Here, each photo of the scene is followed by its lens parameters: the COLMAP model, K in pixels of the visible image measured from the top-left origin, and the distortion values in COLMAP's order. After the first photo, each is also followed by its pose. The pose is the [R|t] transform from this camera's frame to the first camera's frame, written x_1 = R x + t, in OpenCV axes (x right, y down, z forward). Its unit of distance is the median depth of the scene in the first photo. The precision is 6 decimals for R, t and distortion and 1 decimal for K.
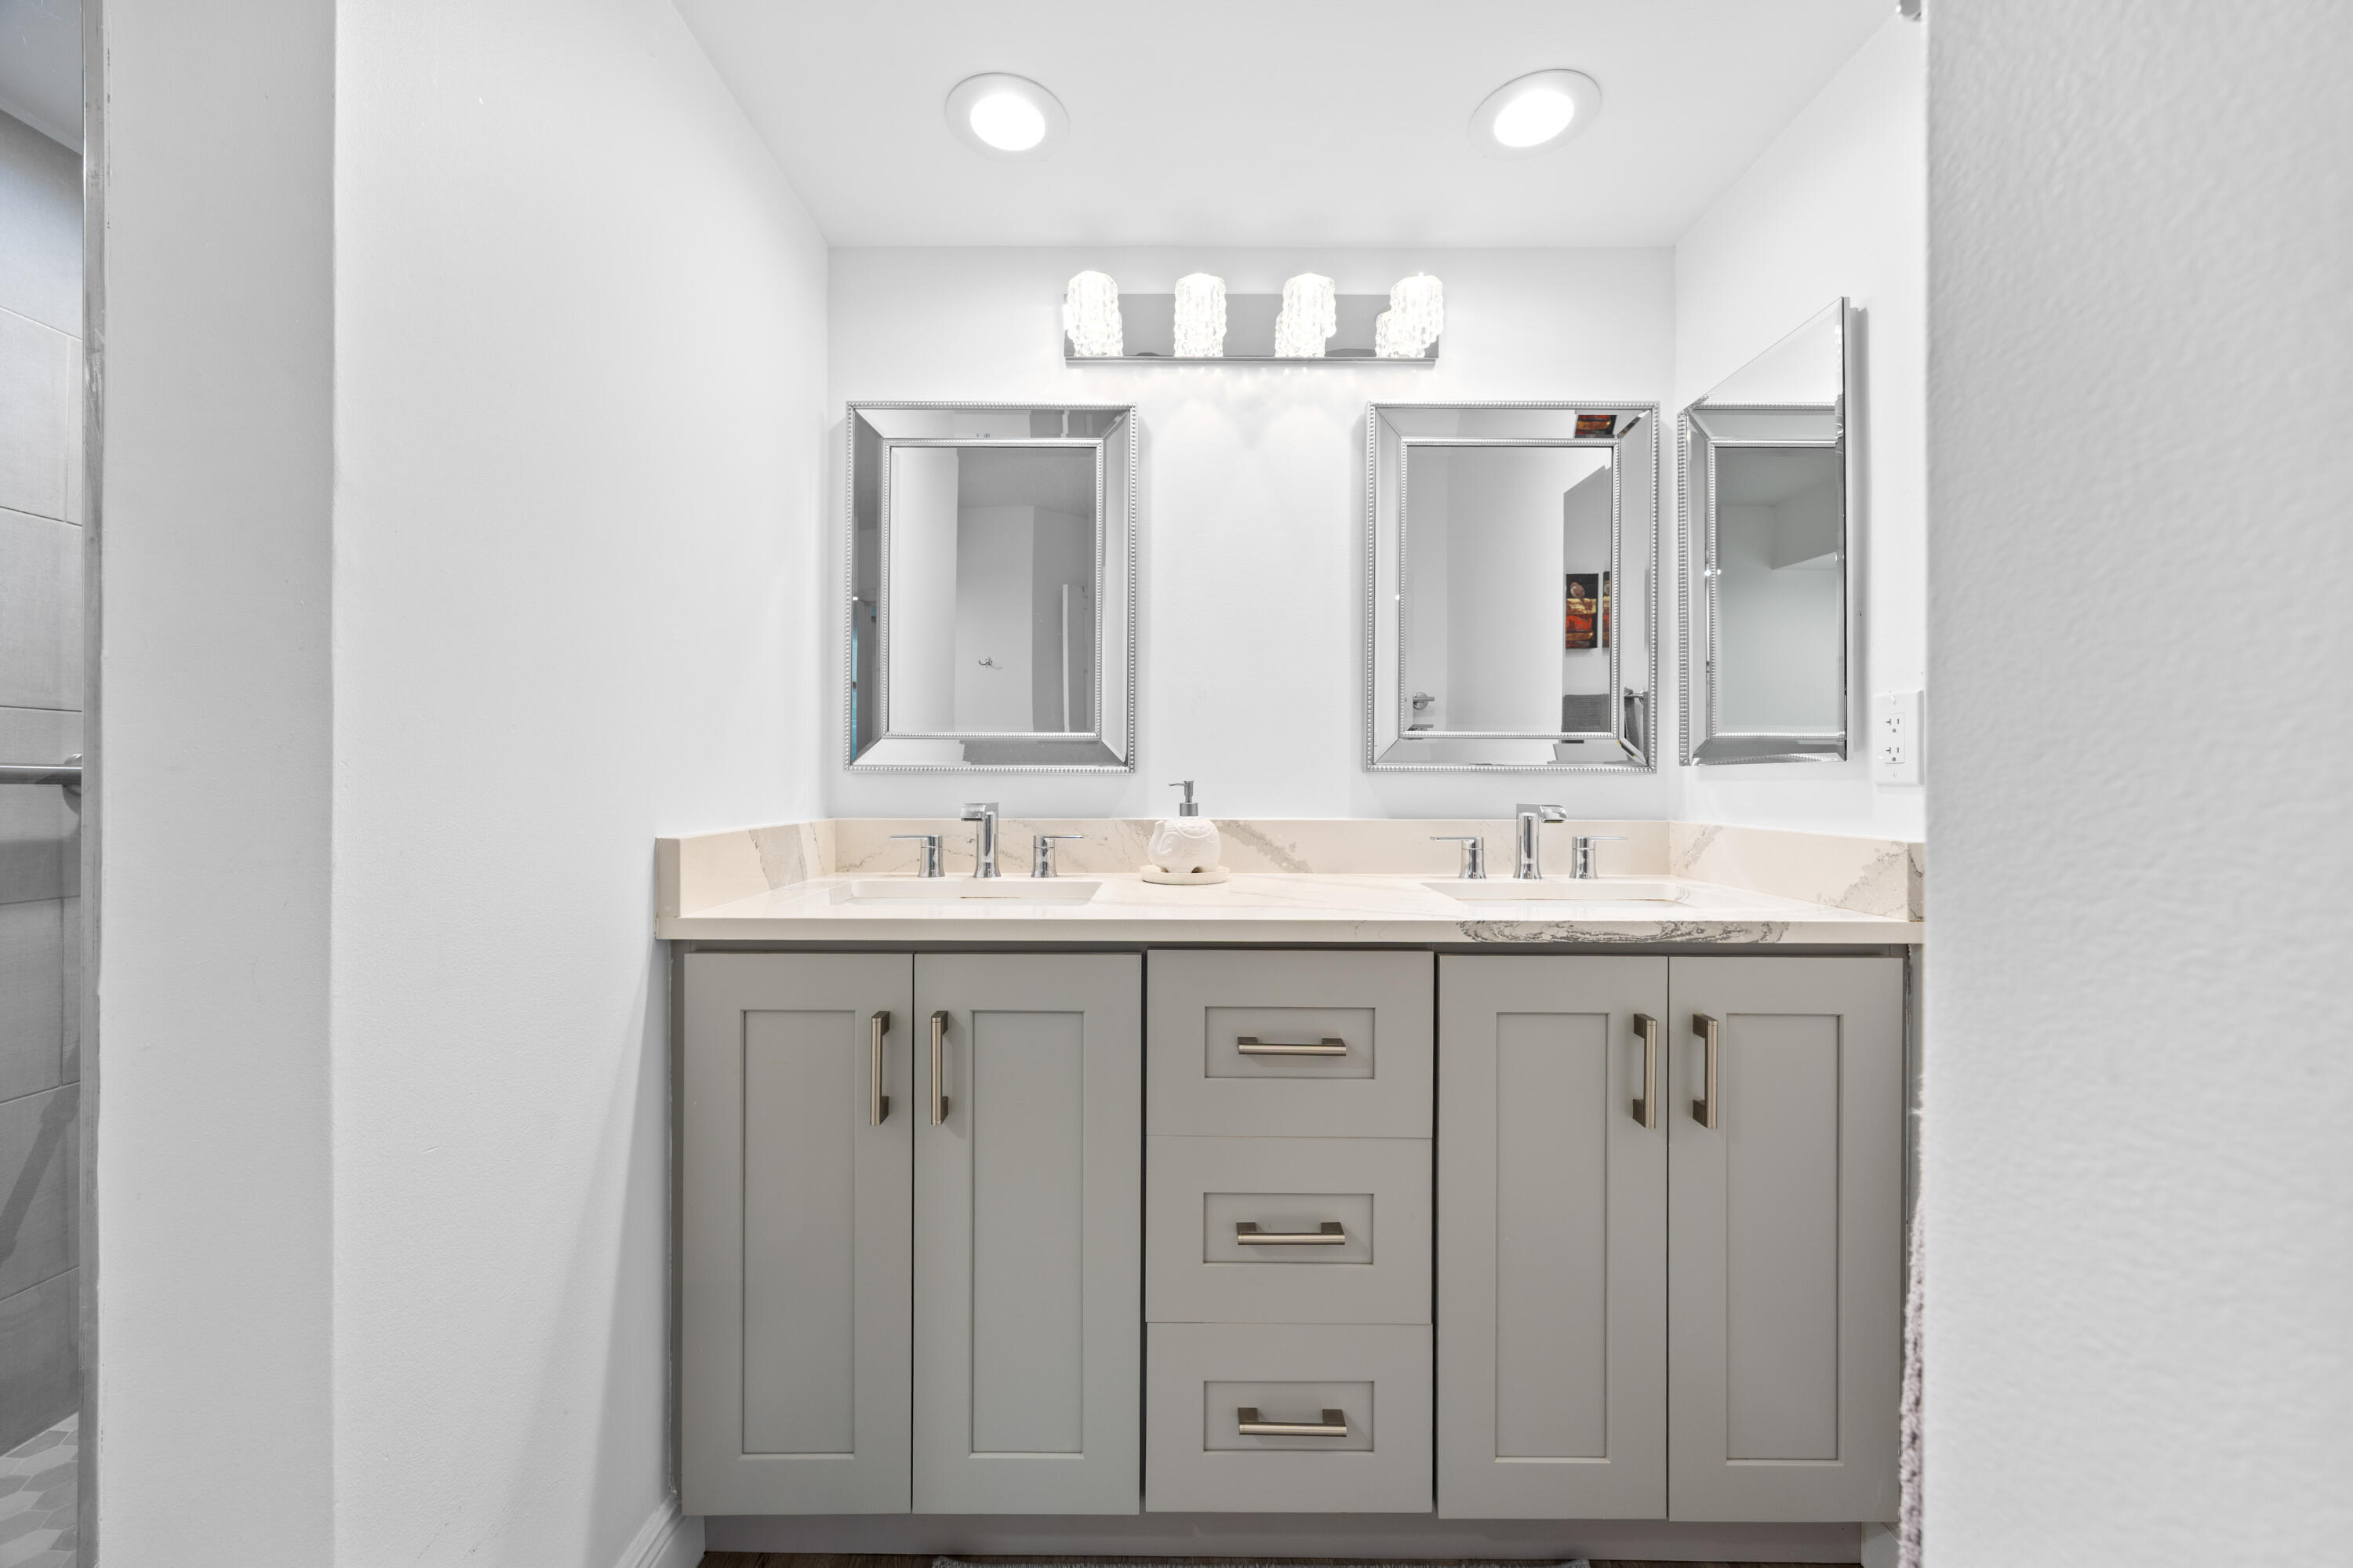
lens RADIAL K [[892.5, 0, 1172.7], [0, 892.5, 773.1], [0, 0, 1]] dist [-0.002329, 0.000380]
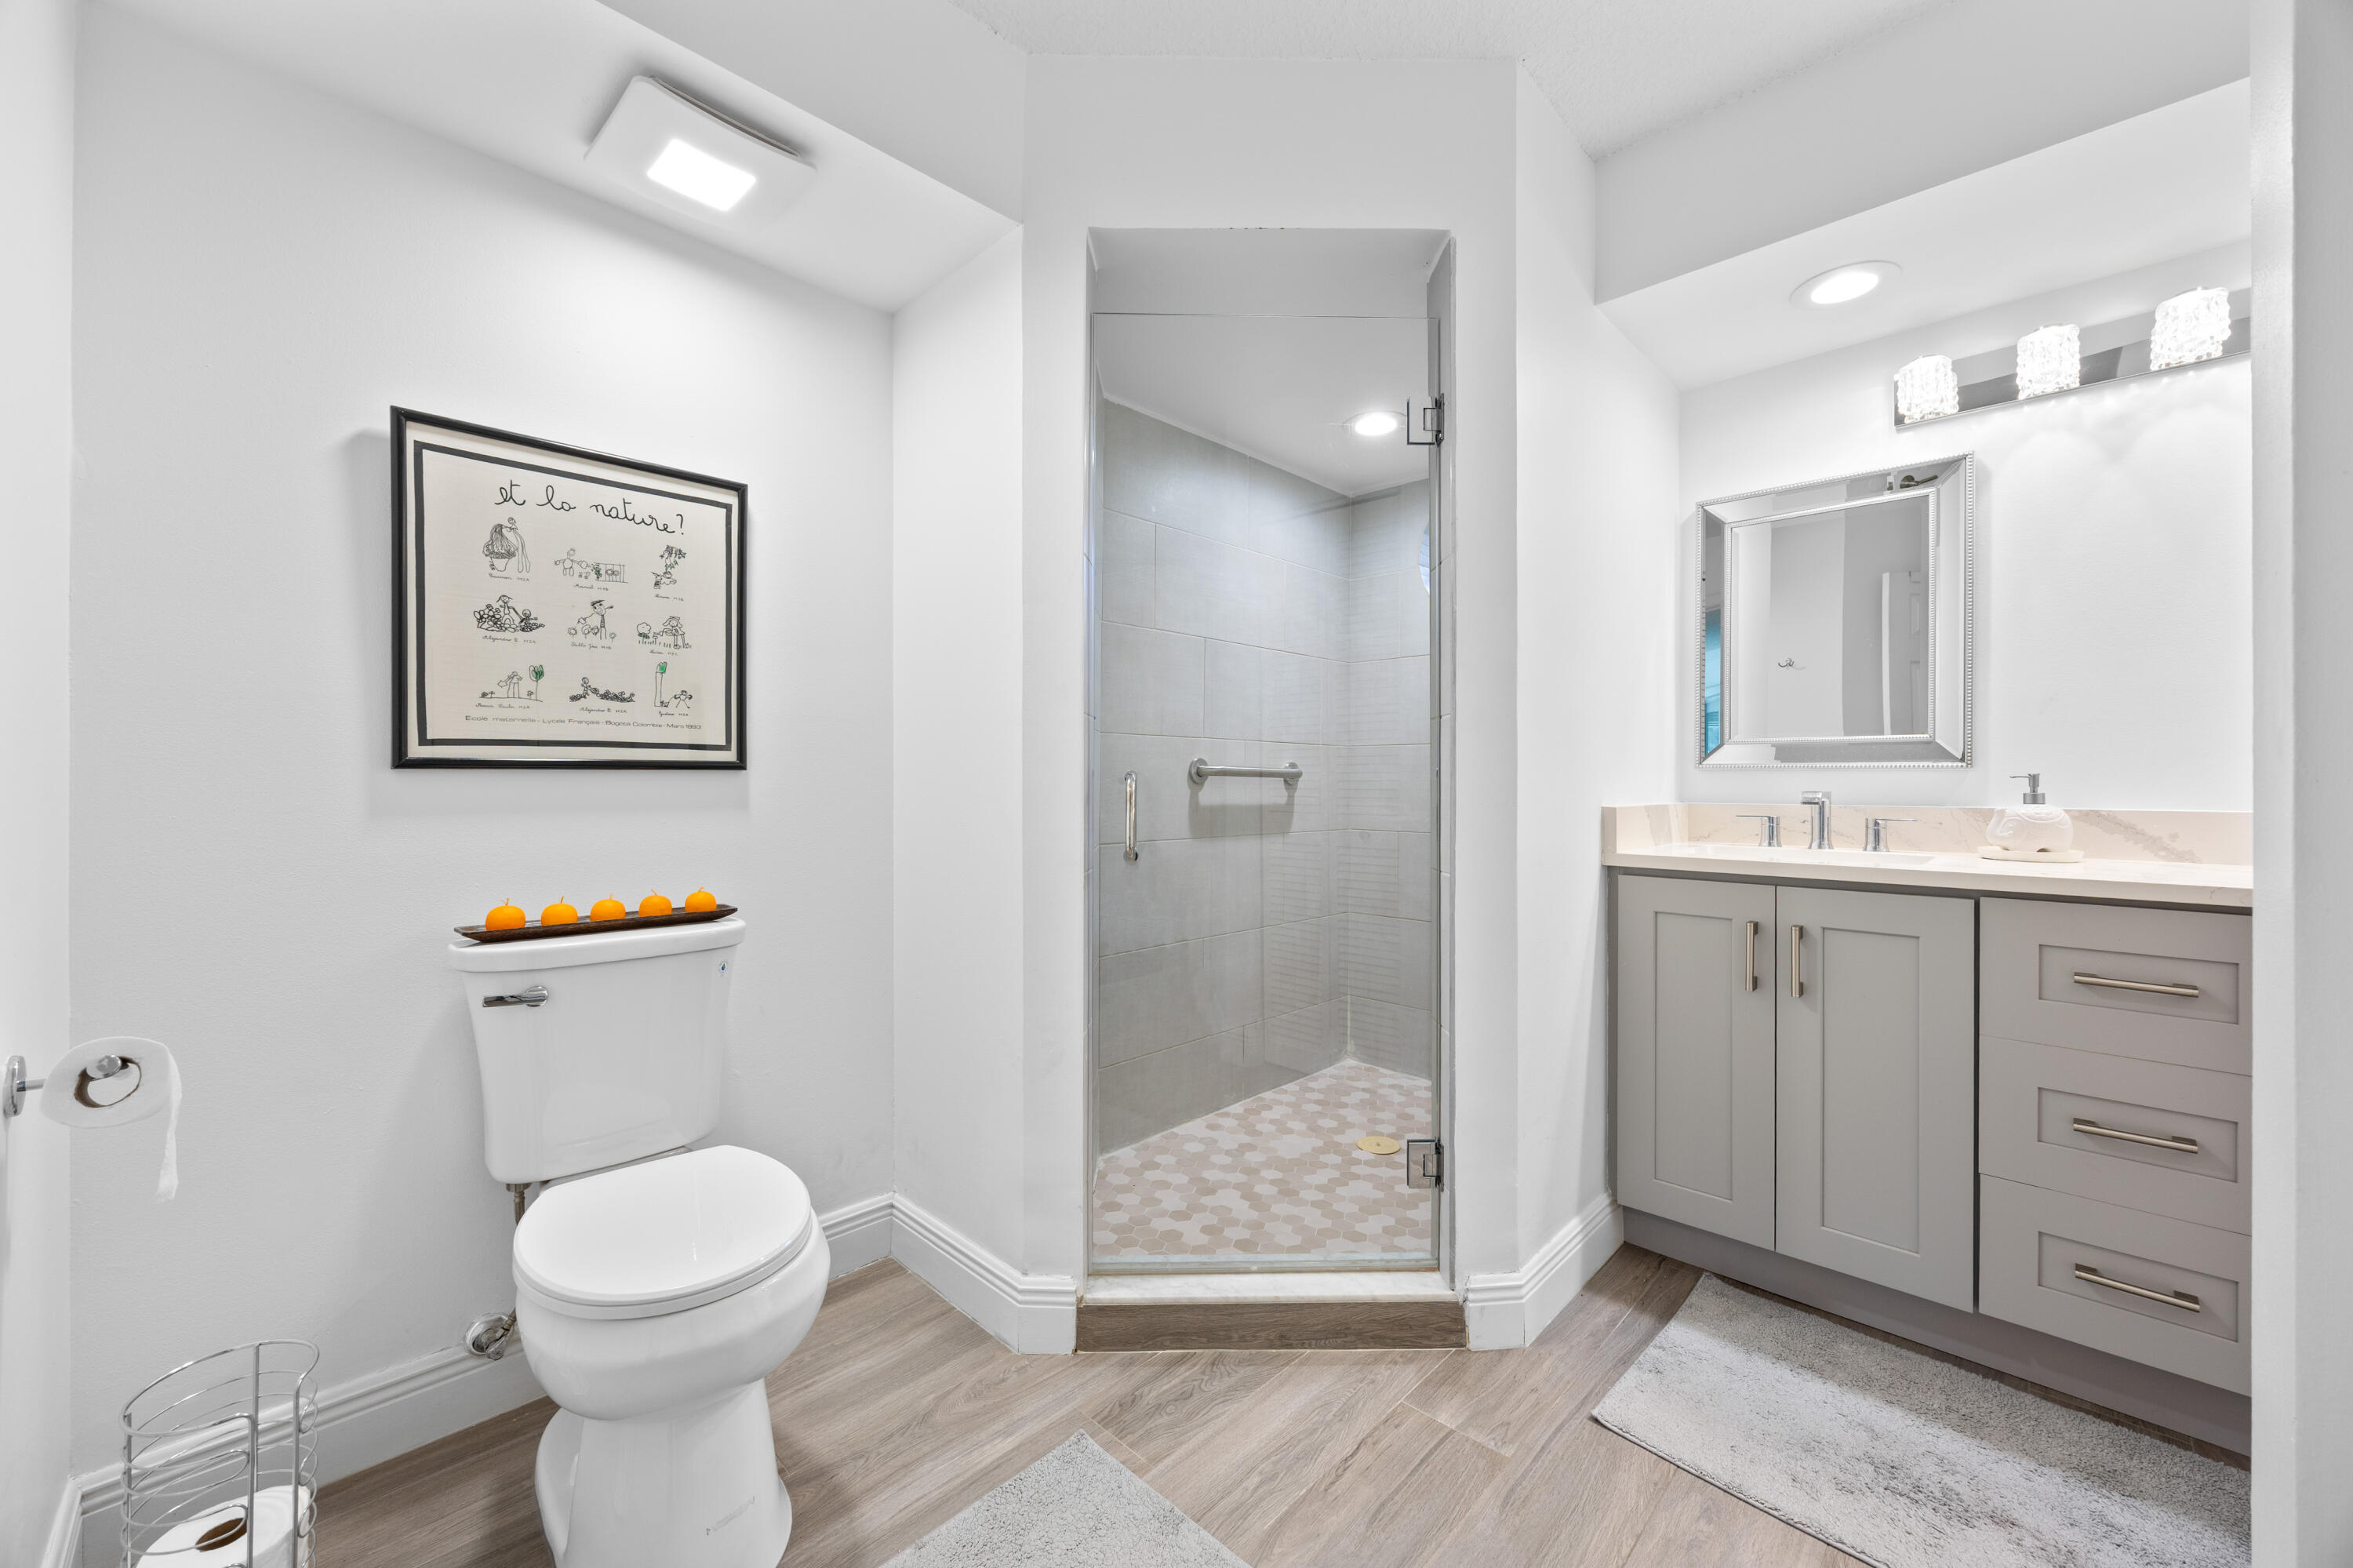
lens RADIAL K [[892.5, 0, 1186.6], [0, 892.5, 784.4], [0, 0, 1]] dist [-0.002329, 0.000380]
pose [[0.714277, -0.000922, -0.699862, 0.041222], [0.001193, 0.999999, -0.000100, 0.021087], [0.699862, -0.000763, 0.714278, -0.579593]]
